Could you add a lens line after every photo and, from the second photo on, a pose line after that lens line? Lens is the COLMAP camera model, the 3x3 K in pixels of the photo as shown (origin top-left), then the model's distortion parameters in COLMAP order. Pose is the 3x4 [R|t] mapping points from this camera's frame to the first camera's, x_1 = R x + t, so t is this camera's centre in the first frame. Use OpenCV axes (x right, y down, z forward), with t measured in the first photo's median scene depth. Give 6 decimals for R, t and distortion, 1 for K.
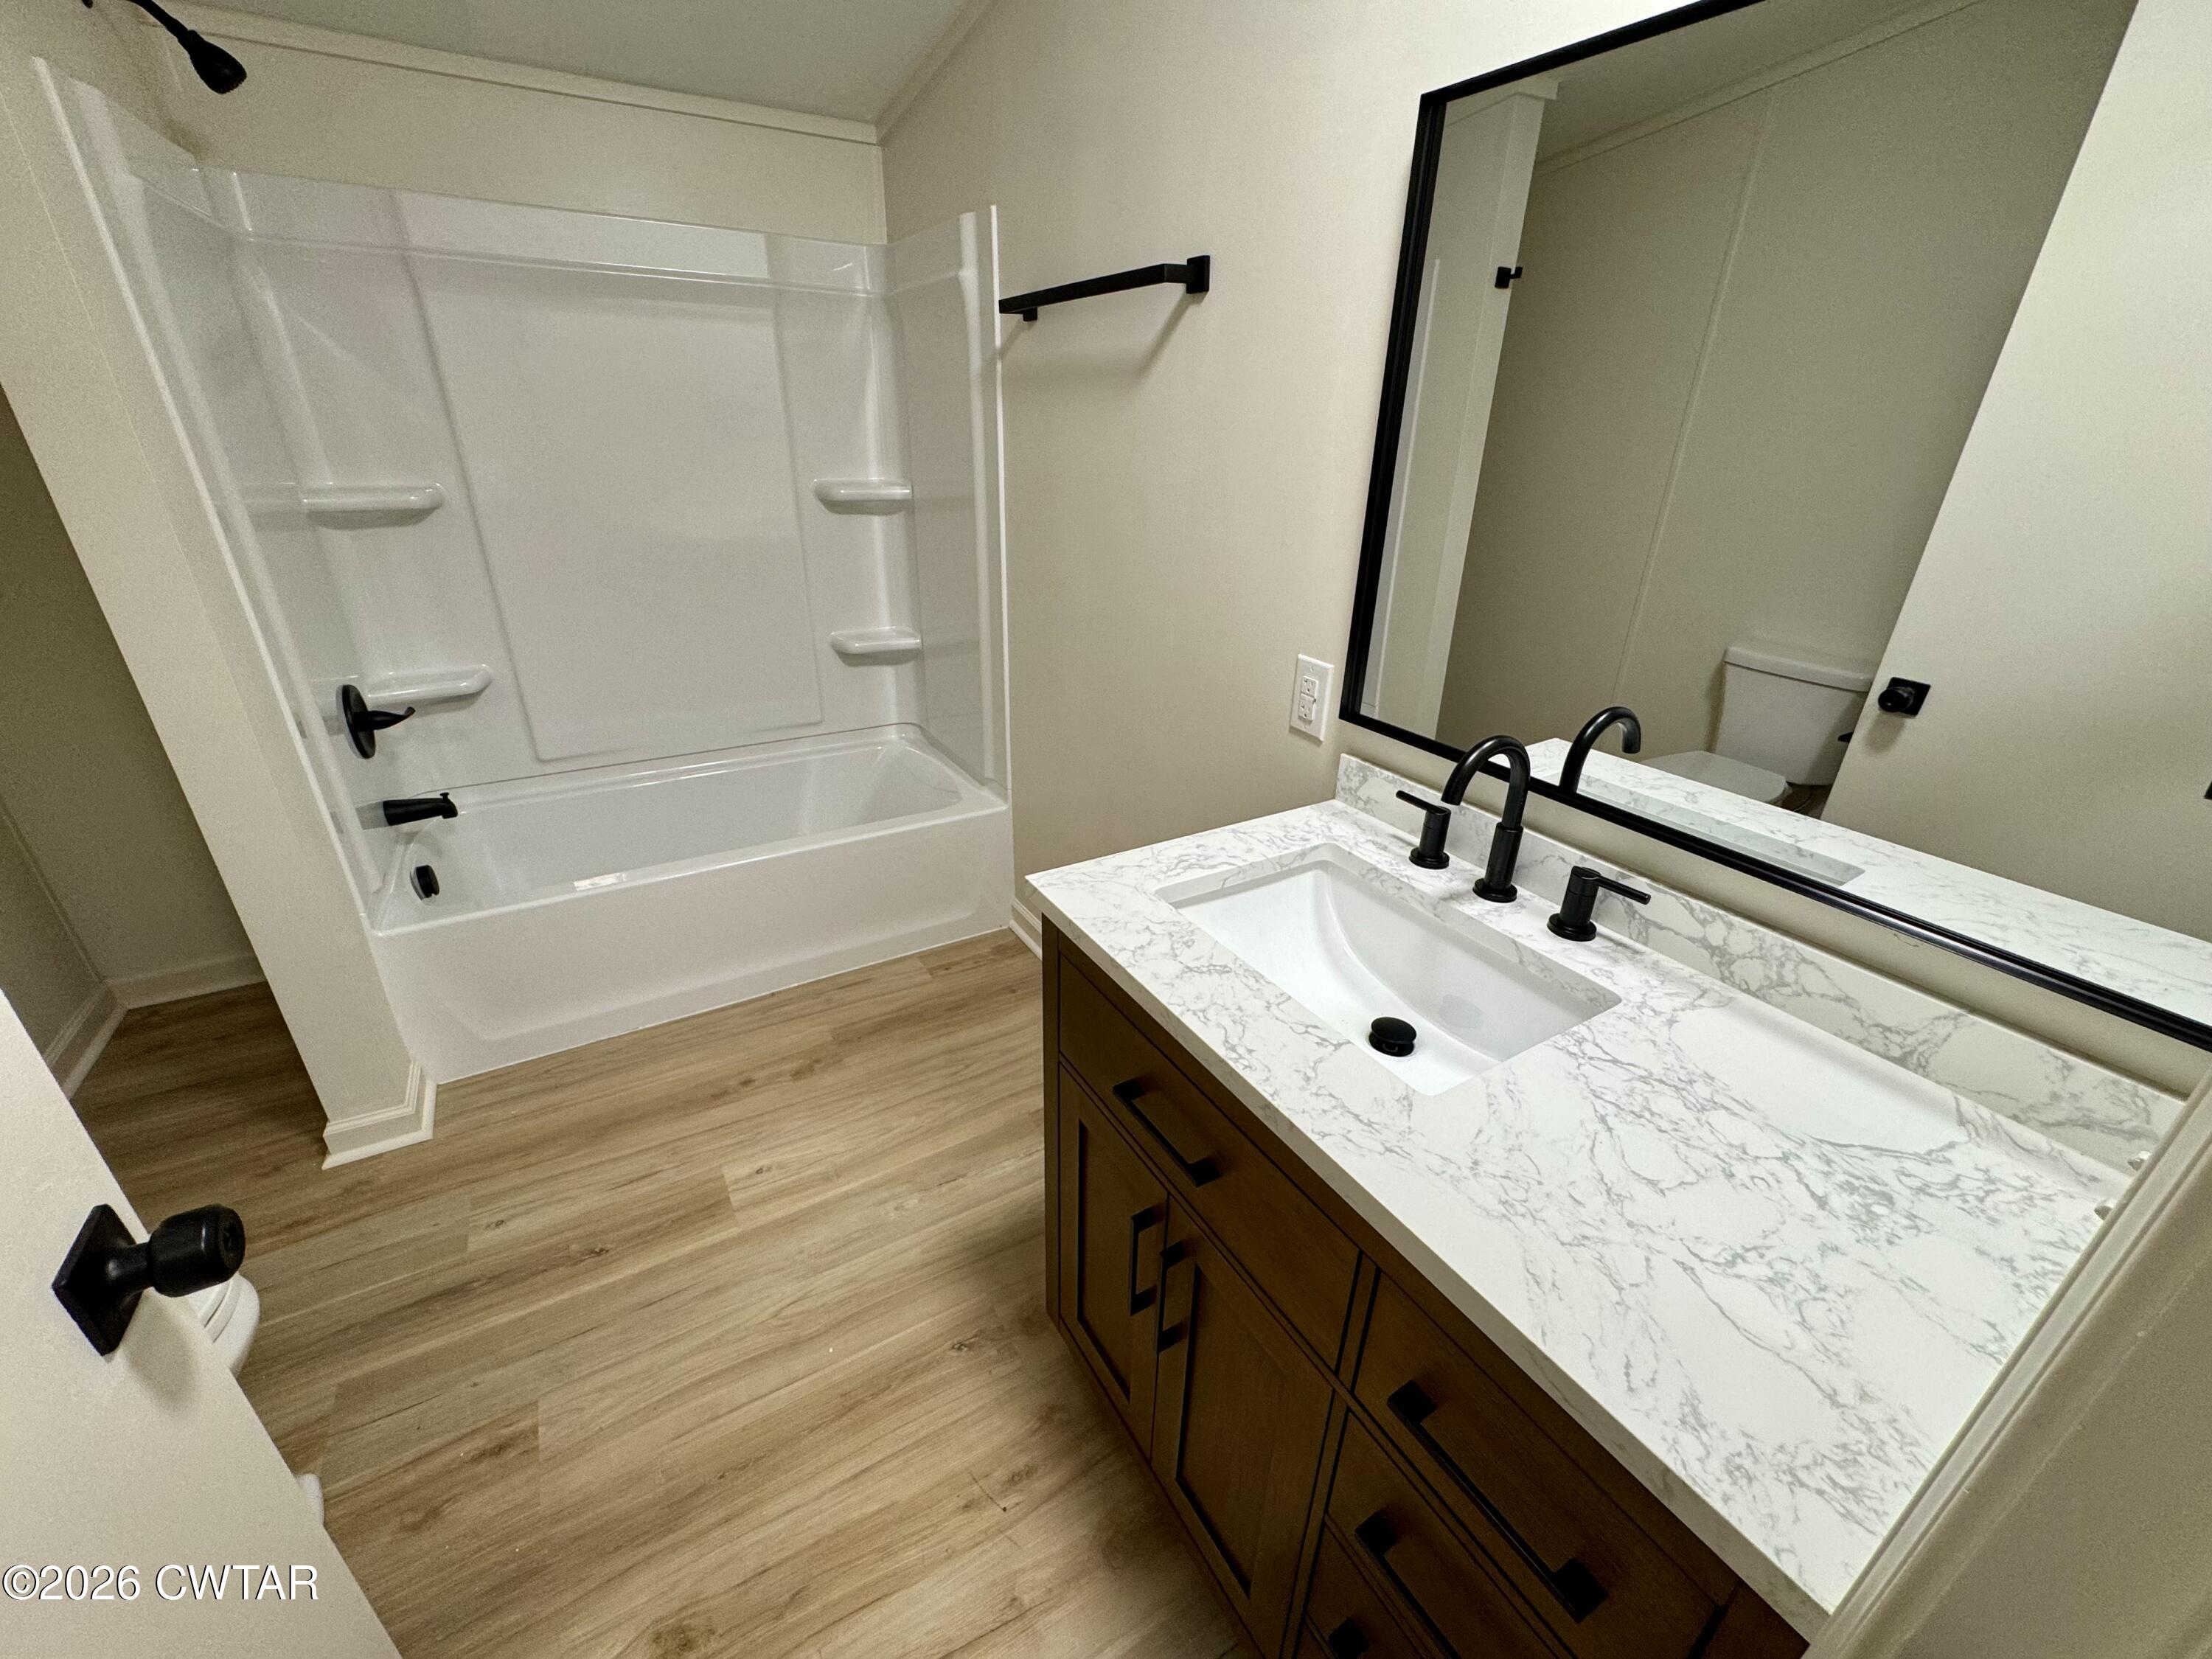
lens RADIAL K [[879.8, 0, 1108.5], [0, 879.8, 828.7], [0, 0, 1]] dist [-0.004538, 0.001203]
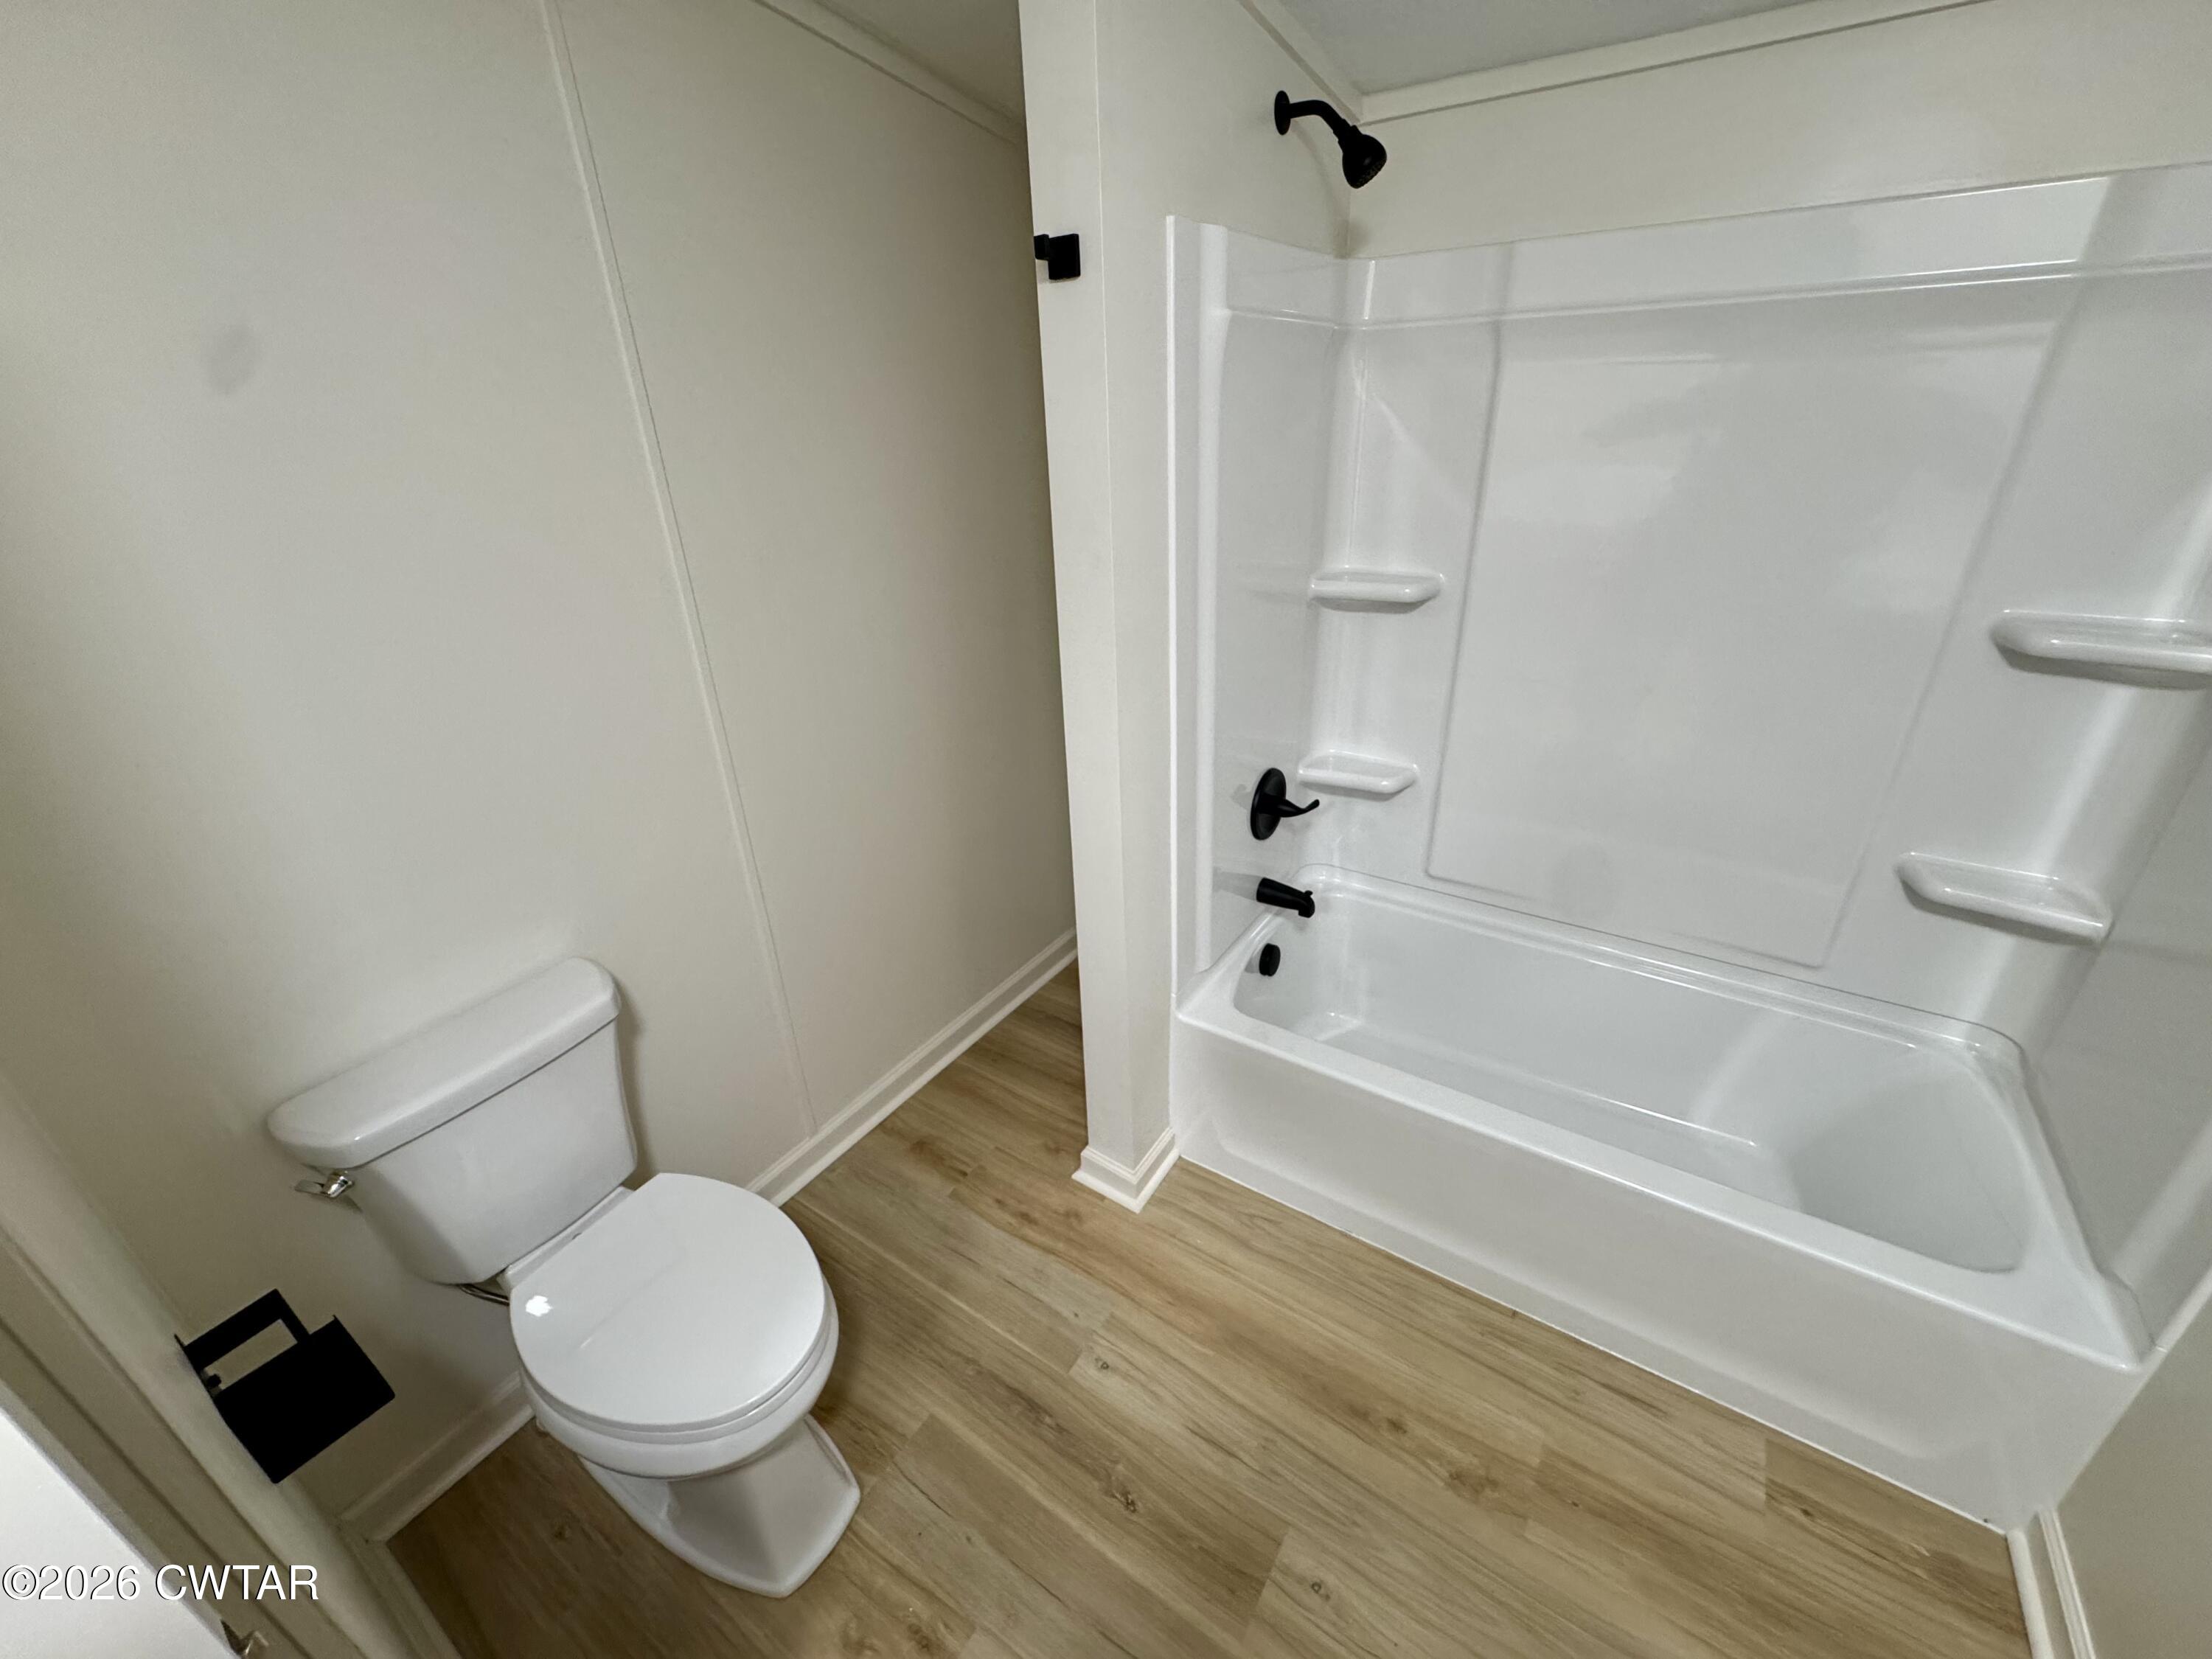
lens RADIAL K [[879.8, 0, 1109.7], [0, 879.8, 826.8], [0, 0, 1]] dist [-0.004538, 0.001203]
pose [[0.428743, 0.358854, -0.829098, -0.082431], [-0.336762, 0.915065, 0.221917, -0.253685], [0.838314, 0.184064, 0.513177, 0.322159]]
